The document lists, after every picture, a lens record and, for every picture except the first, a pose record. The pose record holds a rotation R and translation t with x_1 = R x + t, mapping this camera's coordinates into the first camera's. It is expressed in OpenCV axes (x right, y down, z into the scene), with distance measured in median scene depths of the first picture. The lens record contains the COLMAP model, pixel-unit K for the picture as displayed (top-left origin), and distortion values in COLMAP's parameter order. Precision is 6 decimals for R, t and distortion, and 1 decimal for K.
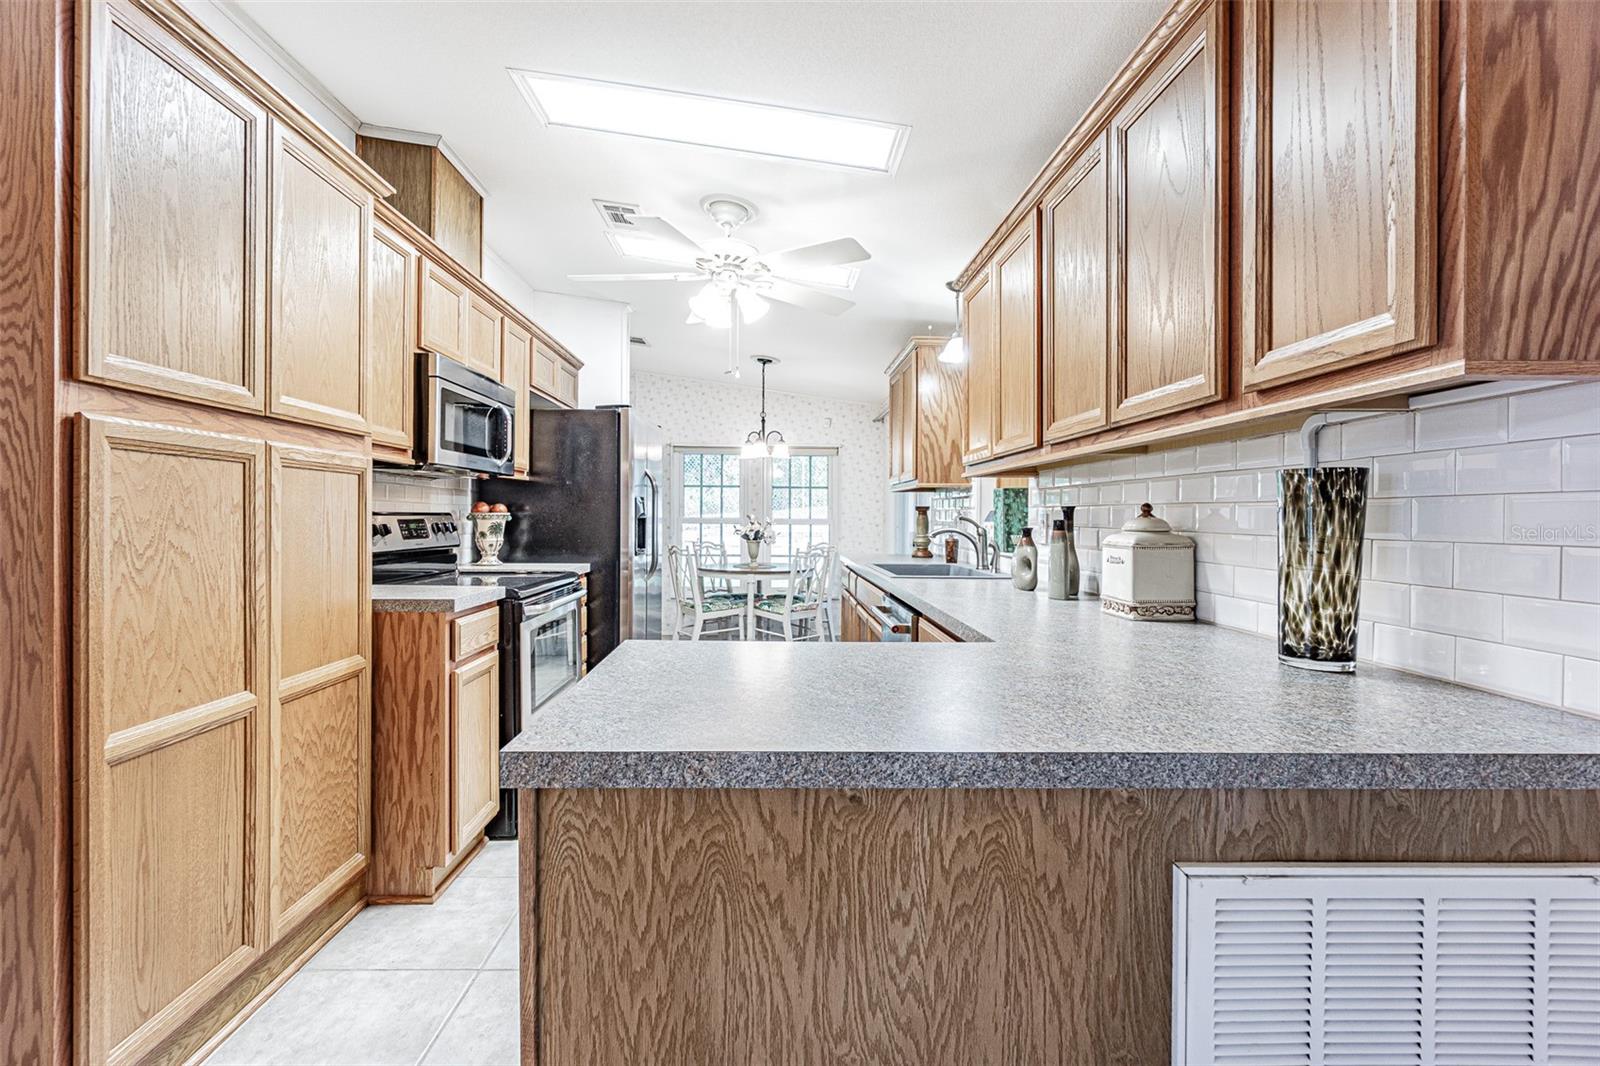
lens RADIAL K [[694.4, 0, 798.7], [0, 694.4, 521.4], [0, 0, 1]] dist [-0.009735, -0.000558]
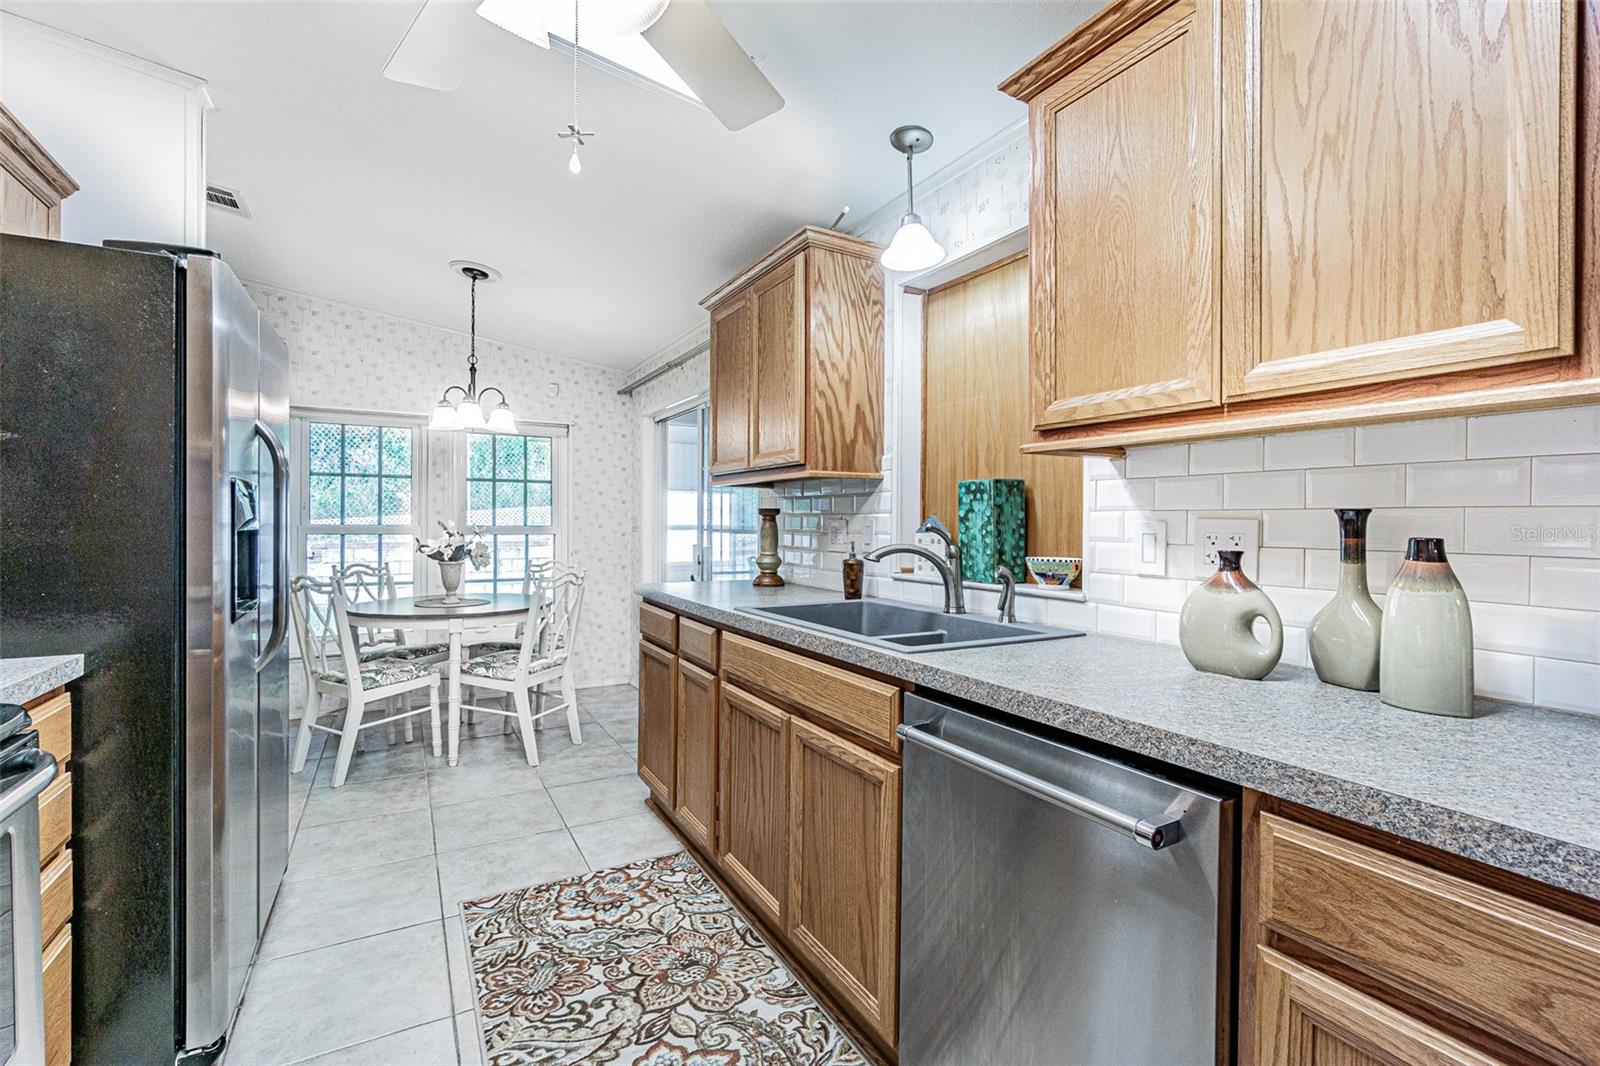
lens RADIAL K [[694.4, 0, 786.2], [0, 694.4, 524.0], [0, 0, 1]] dist [-0.009735, -0.000558]
pose [[0.888247, -0.001016, 0.459364, -0.109873], [0.002546, 0.999993, -0.002711, -0.005175], [-0.459358, 0.003578, 0.888244, 0.405146]]
